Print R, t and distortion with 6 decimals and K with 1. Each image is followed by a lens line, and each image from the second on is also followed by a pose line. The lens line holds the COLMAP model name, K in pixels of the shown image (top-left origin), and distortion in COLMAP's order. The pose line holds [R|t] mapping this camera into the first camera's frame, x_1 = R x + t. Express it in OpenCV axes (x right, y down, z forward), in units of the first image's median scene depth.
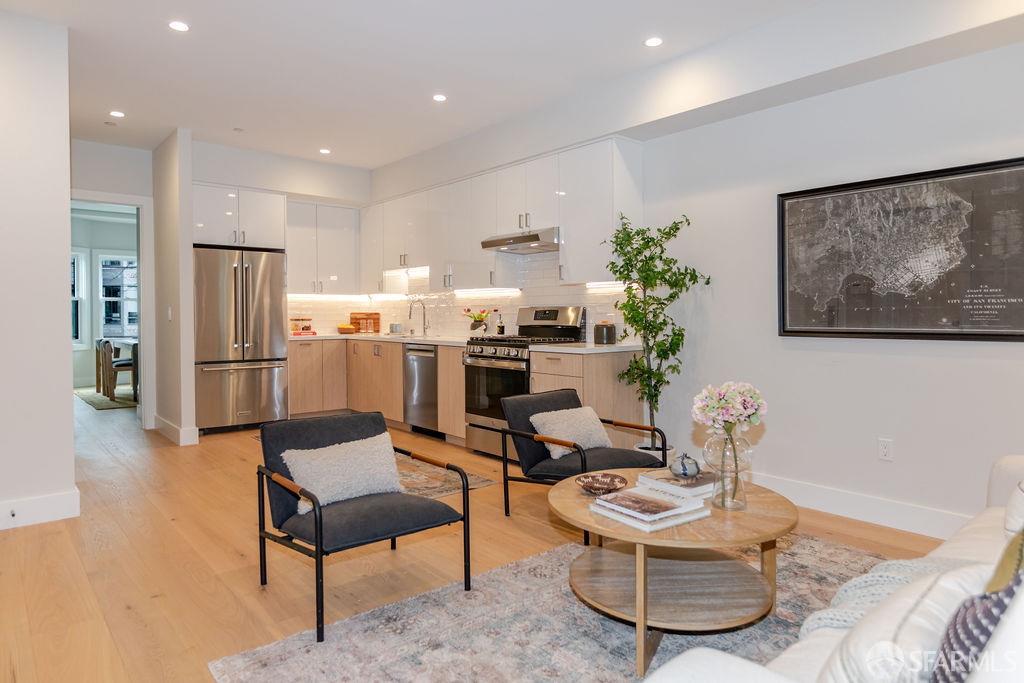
lens RADIAL K [[643.0, 0, 512.0], [0, 643.0, 341.5], [0, 0, 1]] dist [-0.000902, -0.000156]
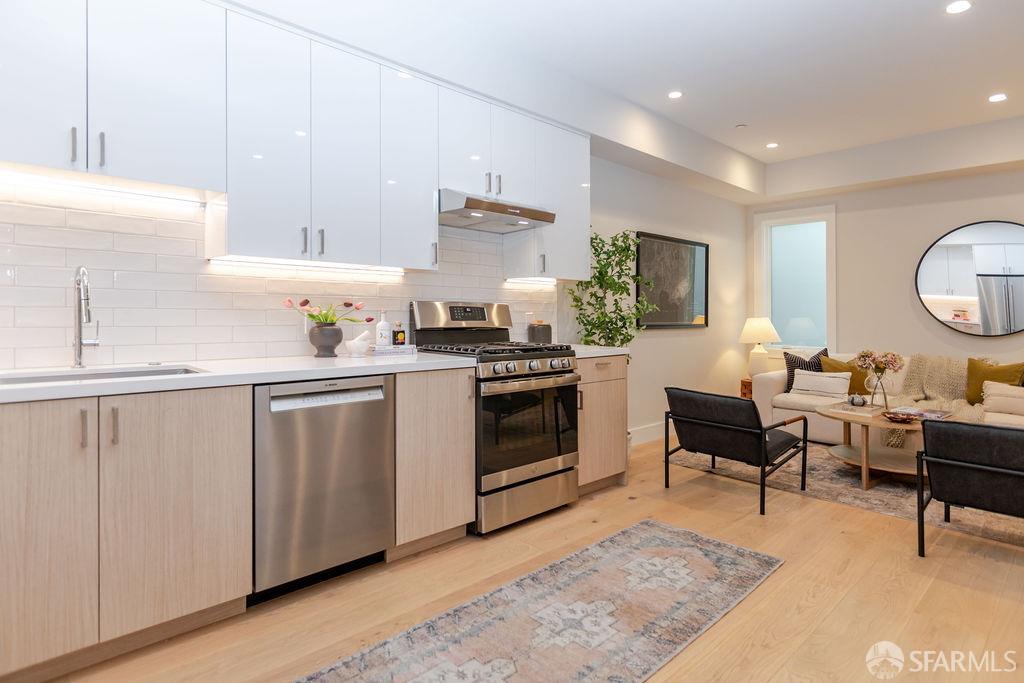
lens RADIAL K [[555.7, 0, 513.1], [0, 555.7, 318.3], [0, 0, 1]] dist [0.004914, 0.000894]
pose [[-0.067278, -0.011194, 0.997671, -0.599319], [0.031291, 0.999422, 0.013324, -0.043237], [-0.997243, 0.032114, -0.066889, 1.009557]]
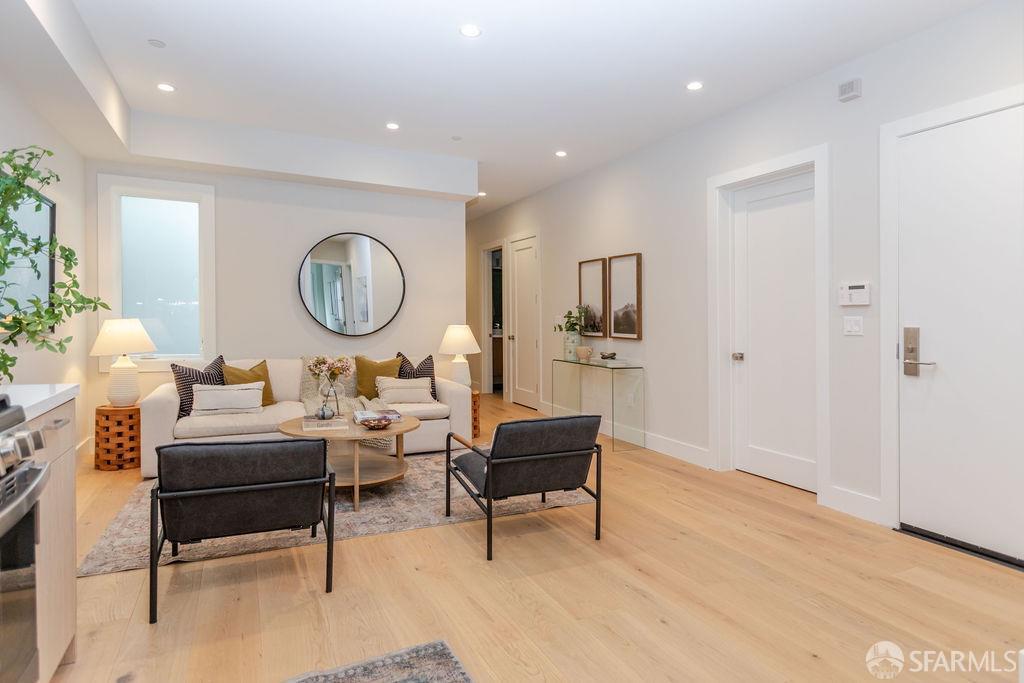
lens RADIAL K [[555.7, 0, 513.1], [0, 555.7, 318.3], [0, 0, 1]] dist [0.004914, 0.000894]
pose [[-0.972797, -0.016809, 0.231048, -0.248796], [-0.009172, 0.999377, 0.034089, -0.047363], [-0.231477, 0.031043, -0.972345, 1.097338]]
